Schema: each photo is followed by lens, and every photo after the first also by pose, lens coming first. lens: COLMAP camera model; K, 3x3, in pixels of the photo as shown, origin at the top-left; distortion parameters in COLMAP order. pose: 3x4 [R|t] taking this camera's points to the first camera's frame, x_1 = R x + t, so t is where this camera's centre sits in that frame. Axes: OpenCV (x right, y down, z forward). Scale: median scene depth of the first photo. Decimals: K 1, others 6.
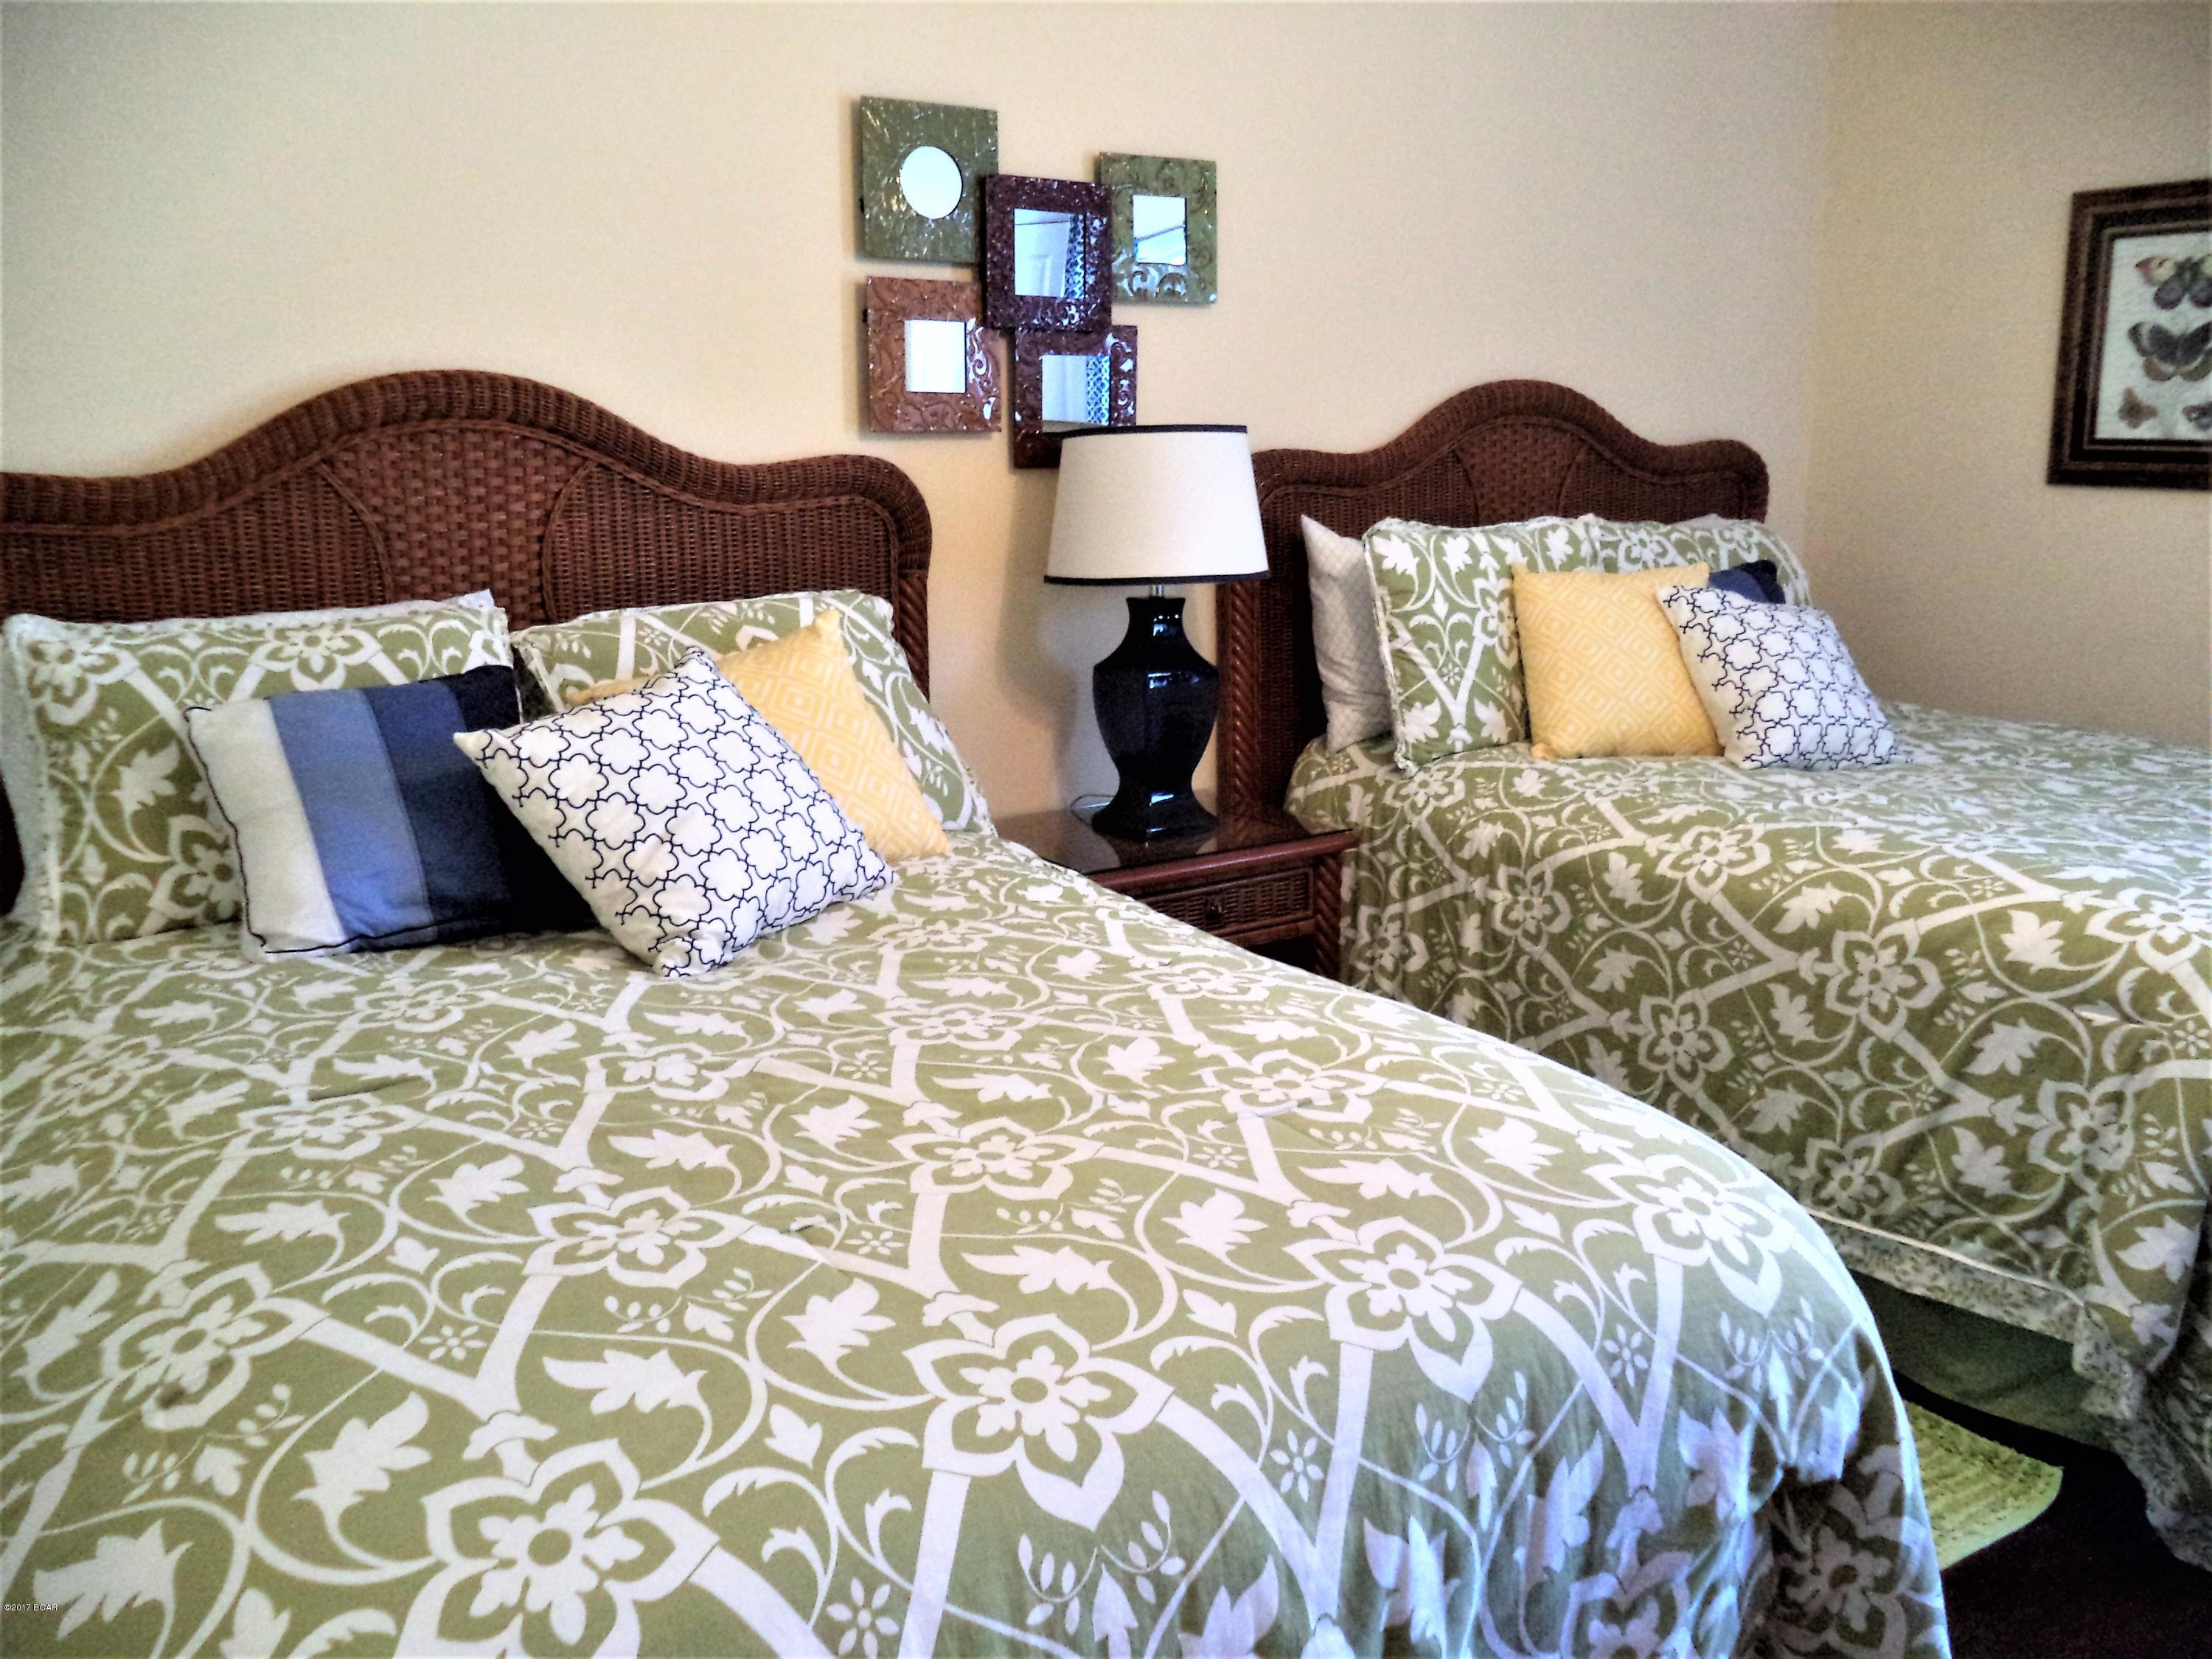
lens RADIAL K [[1770.3, 0, 1105.1], [0, 1770.3, 832.9], [0, 0, 1]] dist [-0.048543, 0.011700]
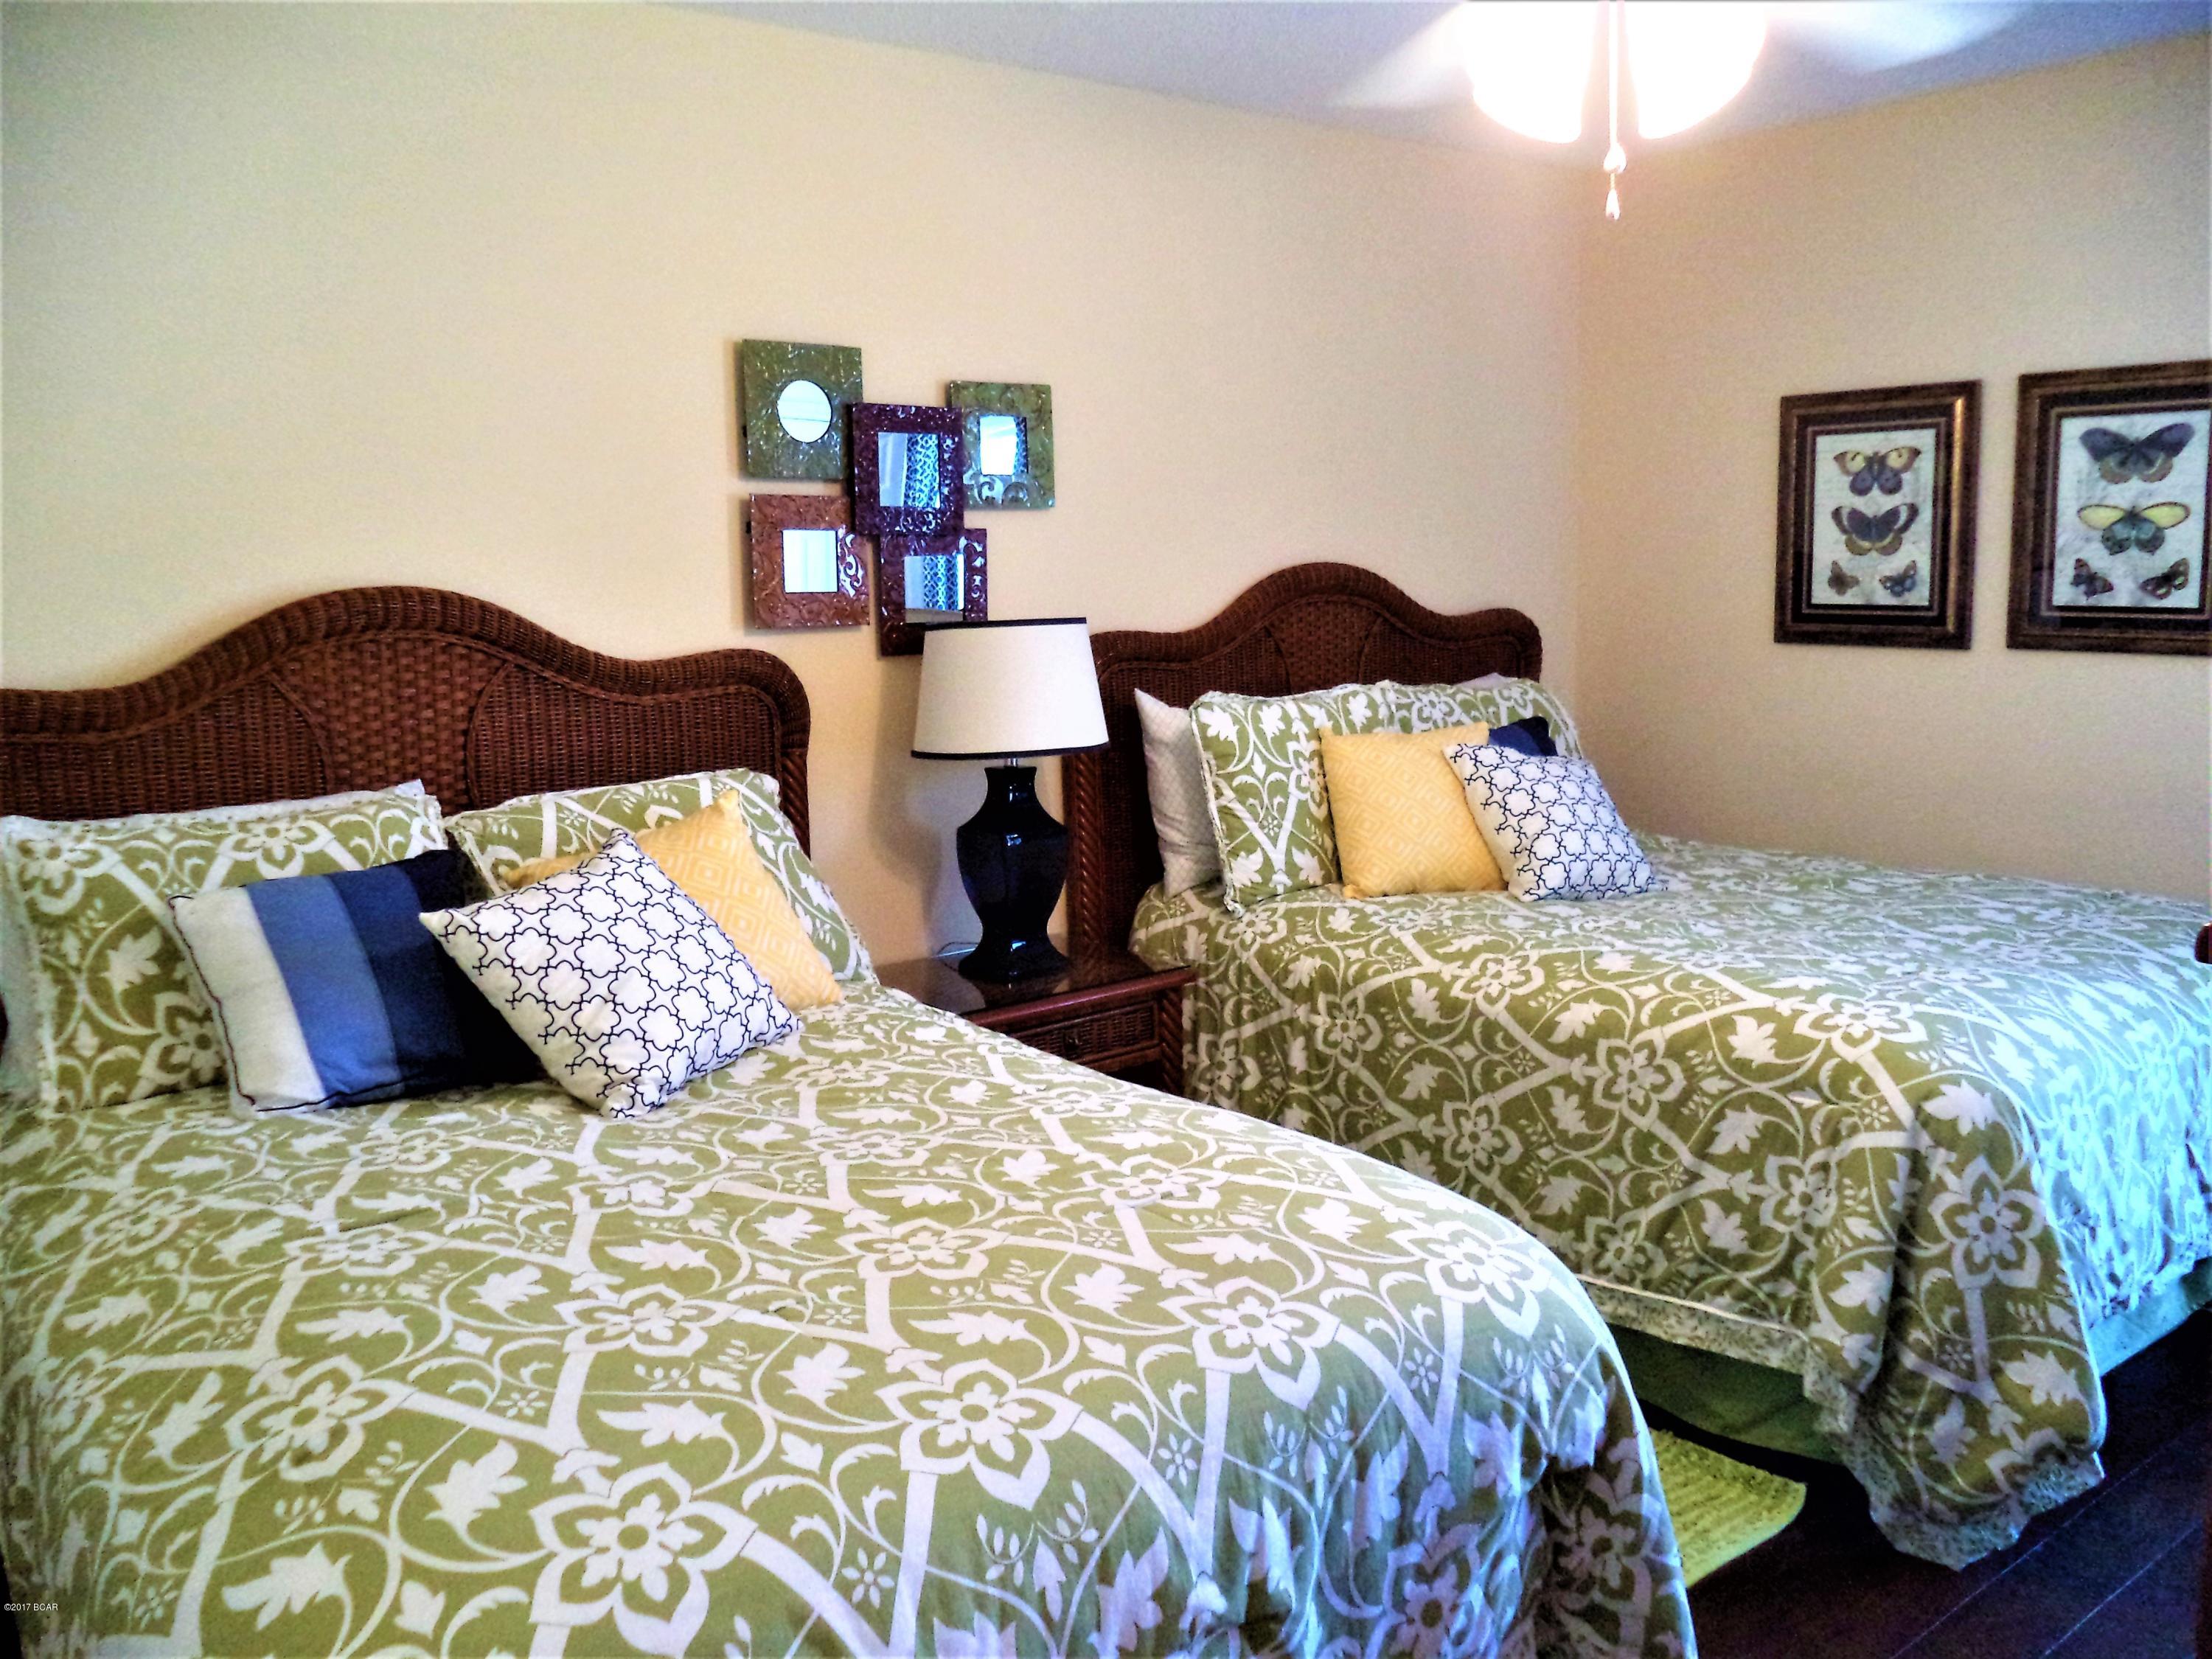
lens RADIAL K [[1770.3, 0, 1111.3], [0, 1770.3, 818.5], [0, 0, 1]] dist [-0.048543, 0.011700]
pose [[0.994556, -0.027019, 0.100636, -0.029417], [0.035257, 0.996090, -0.081000, -0.008183], [-0.098054, 0.084107, 0.991621, -0.169848]]
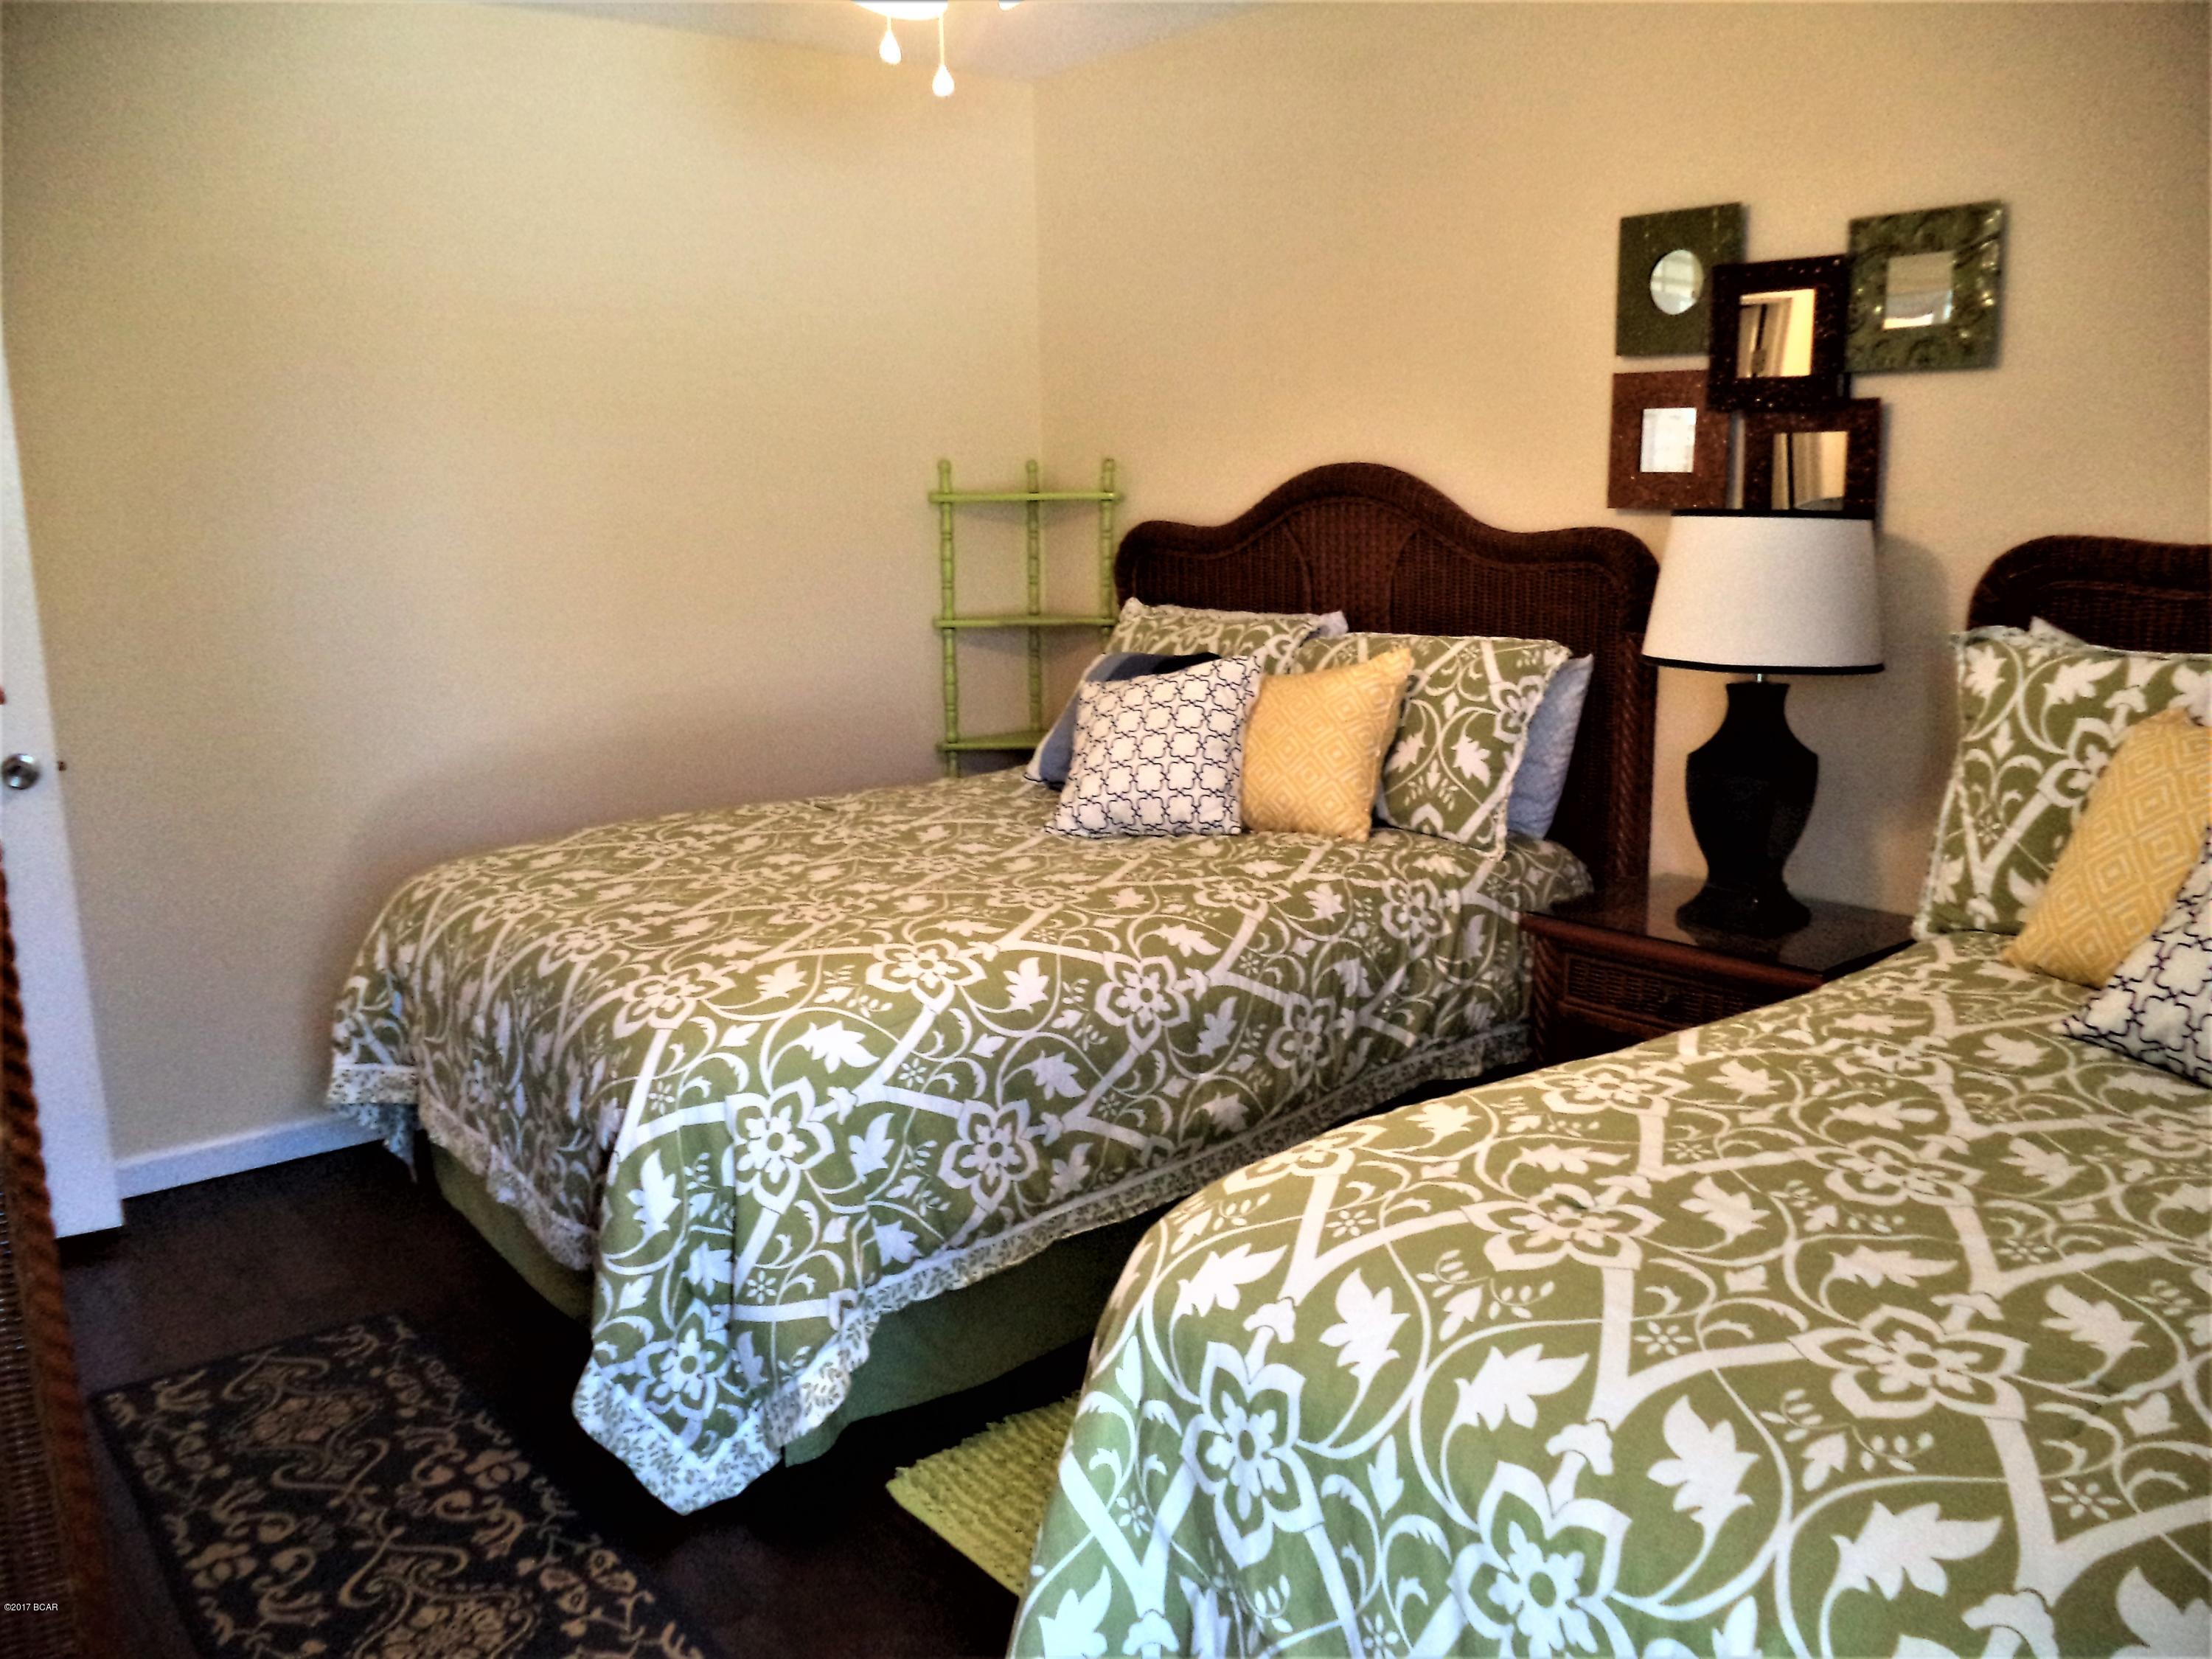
lens RADIAL K [[1770.3, 0, 1106.3], [0, 1770.3, 824.1], [0, 0, 1]] dist [-0.048543, 0.011700]
pose [[0.115121, 0.198044, -0.973409, 1.254439], [-0.196509, 0.965099, 0.173113, -0.207557], [0.973720, 0.171355, 0.150021, 0.695508]]
